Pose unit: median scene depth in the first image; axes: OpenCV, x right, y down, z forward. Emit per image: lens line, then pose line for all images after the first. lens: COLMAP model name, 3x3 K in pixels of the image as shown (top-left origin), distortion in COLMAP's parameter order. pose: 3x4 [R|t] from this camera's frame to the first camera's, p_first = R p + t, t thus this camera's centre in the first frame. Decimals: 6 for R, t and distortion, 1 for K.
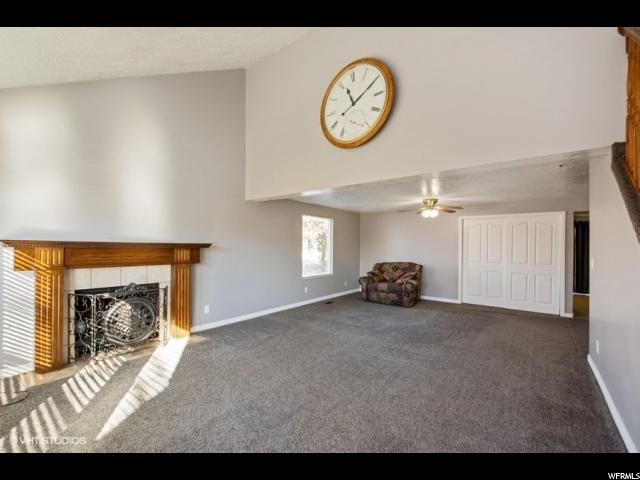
lens RADIAL K [[274.2, 0, 324.8], [0, 274.2, 243.9], [0, 0, 1]] dist [-0.011661, -0.000714]
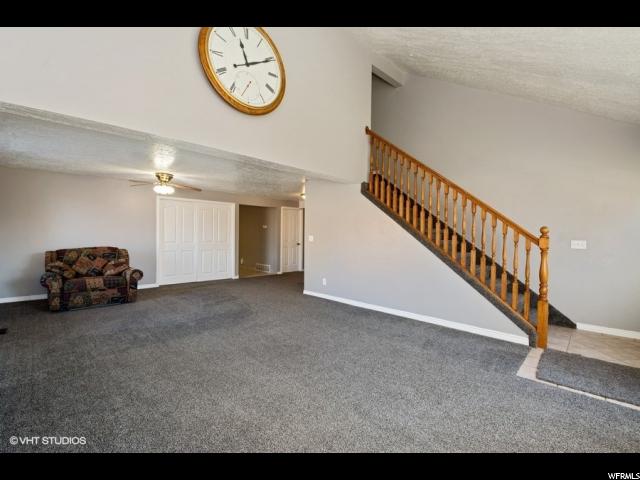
lens RADIAL K [[274.2, 0, 324.8], [0, 274.2, 243.9], [0, 0, 1]] dist [-0.011661, -0.000714]
pose [[0.129623, -0.043151, 0.990624, -0.444776], [-0.013194, 0.998889, 0.045238, 0.018494], [-0.991476, -0.018934, 0.128909, 0.358531]]
